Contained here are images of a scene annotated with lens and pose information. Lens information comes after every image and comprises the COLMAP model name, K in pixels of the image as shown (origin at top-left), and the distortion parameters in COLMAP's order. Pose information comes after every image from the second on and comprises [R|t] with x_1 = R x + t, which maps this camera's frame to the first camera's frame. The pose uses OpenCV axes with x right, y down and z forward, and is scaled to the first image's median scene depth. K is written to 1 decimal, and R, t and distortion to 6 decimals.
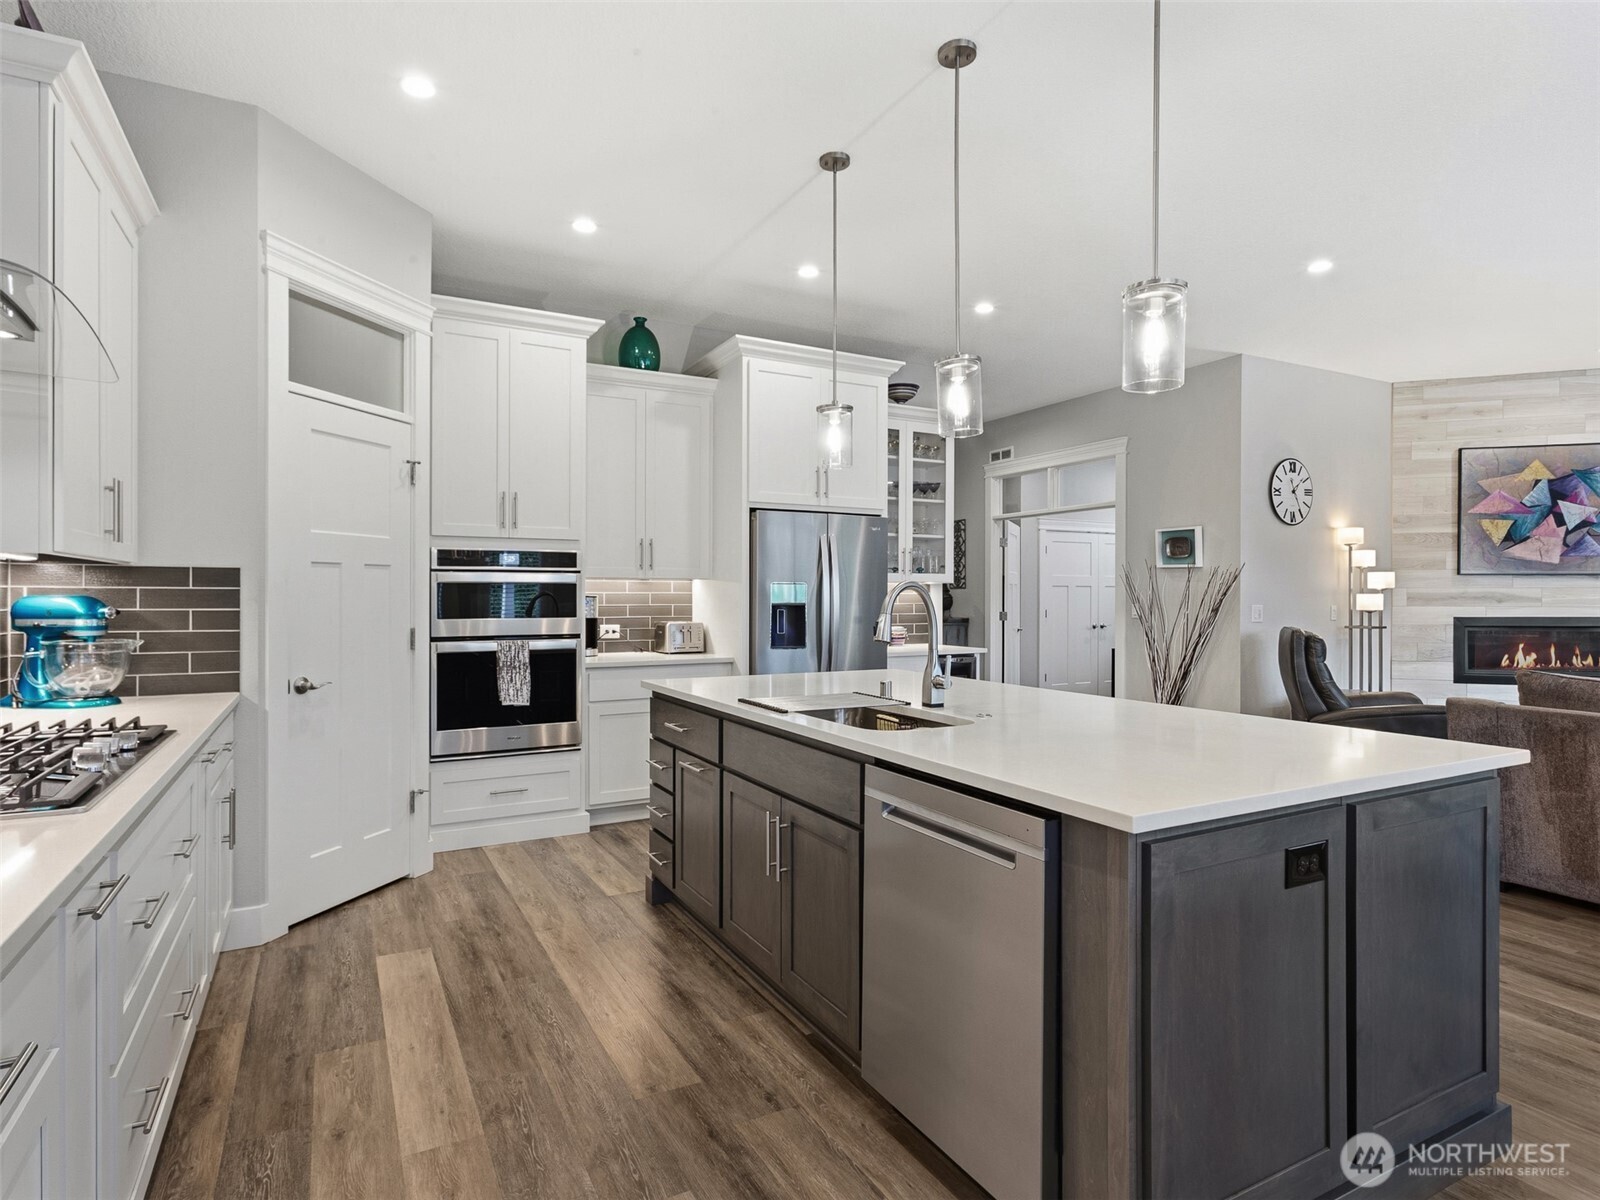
lens RADIAL K [[863.3, 0, 824.8], [0, 863.3, 575.9], [0, 0, 1]] dist [0.029486, -0.000221]
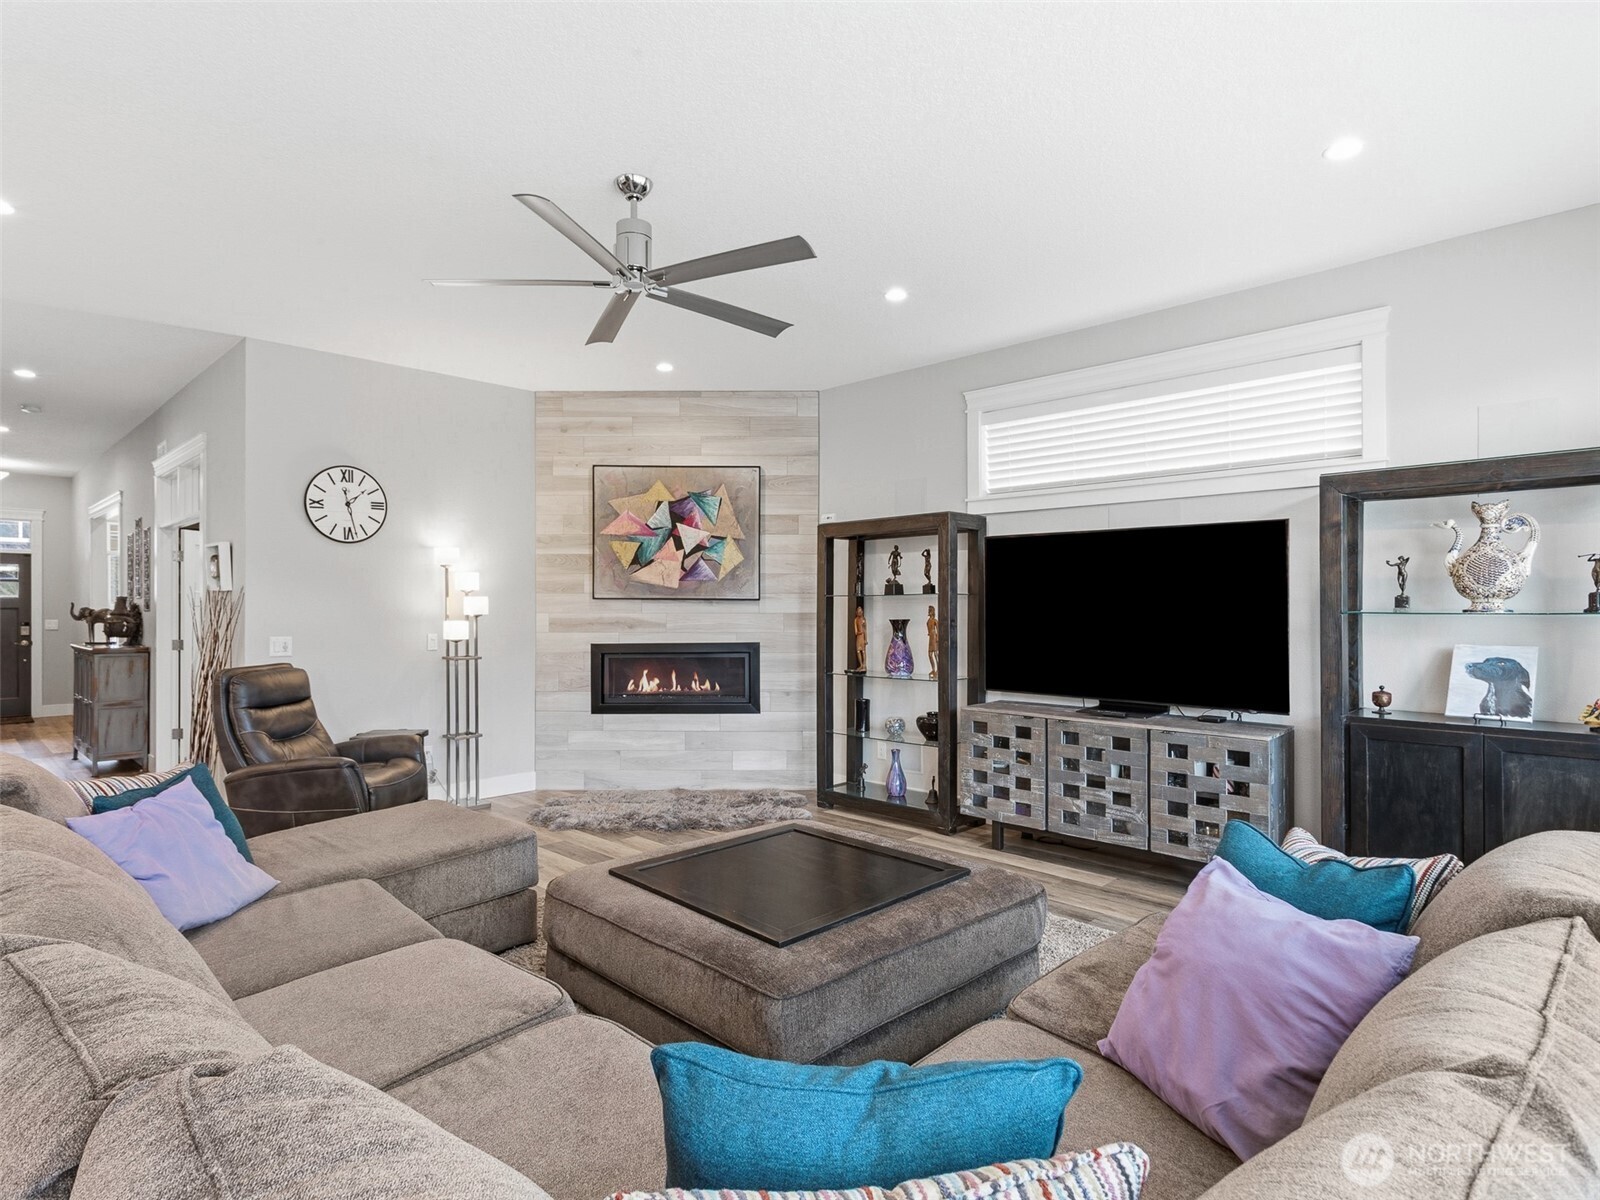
lens RADIAL K [[863.3, 0, 806.2], [0, 863.3, 613.2], [0, 0, 1]] dist [0.029486, -0.000221]
pose [[0.959463, -0.004647, 0.281795, 0.694600], [-0.005758, 0.999332, 0.036083, -0.021161], [-0.281774, -0.036243, 0.958796, 0.032274]]
